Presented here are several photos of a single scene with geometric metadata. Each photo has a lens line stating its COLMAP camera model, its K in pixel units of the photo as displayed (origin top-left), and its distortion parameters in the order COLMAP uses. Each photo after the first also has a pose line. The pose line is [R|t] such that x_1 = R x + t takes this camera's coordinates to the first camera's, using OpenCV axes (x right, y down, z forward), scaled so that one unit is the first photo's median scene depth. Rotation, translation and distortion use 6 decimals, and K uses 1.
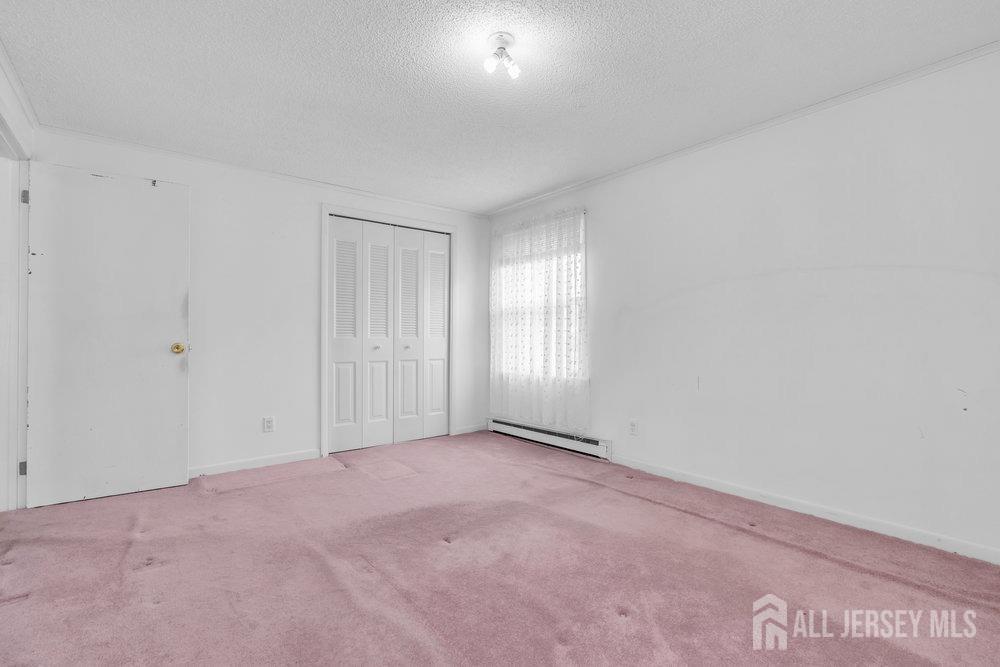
lens RADIAL K [[451.8, 0, 503.6], [0, 451.8, 339.7], [0, 0, 1]] dist [0.001533, 0.000825]
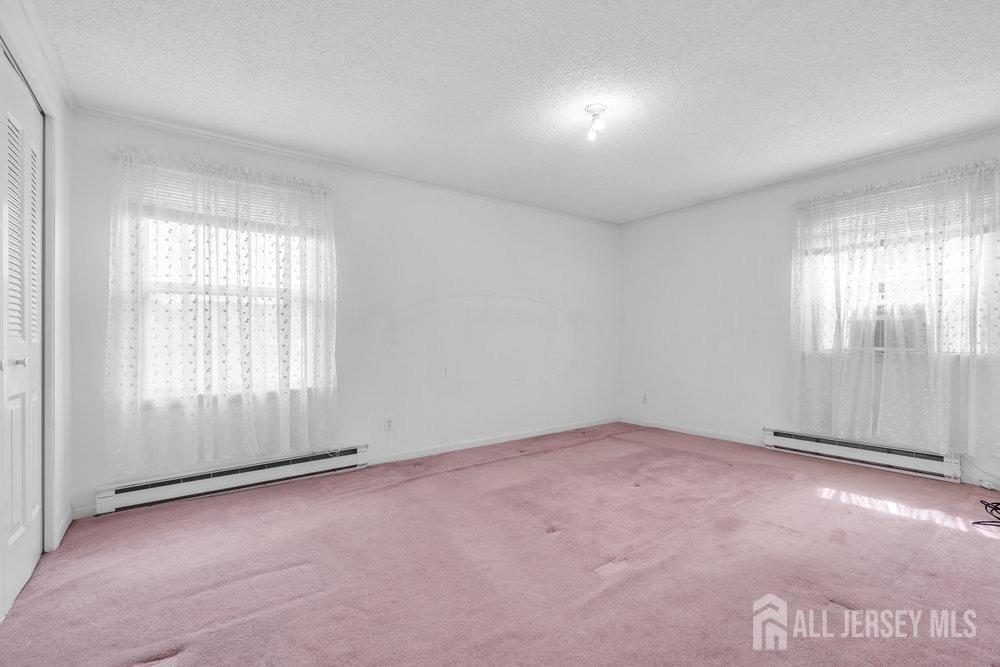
lens RADIAL K [[451.8, 0, 503.6], [0, 451.8, 339.7], [0, 0, 1]] dist [0.001533, 0.000825]
pose [[0.055714, -0.006559, 0.998425, -0.666215], [0.013187, 0.999896, 0.005833, -0.002231], [-0.998360, 0.012842, 0.055794, 0.604711]]
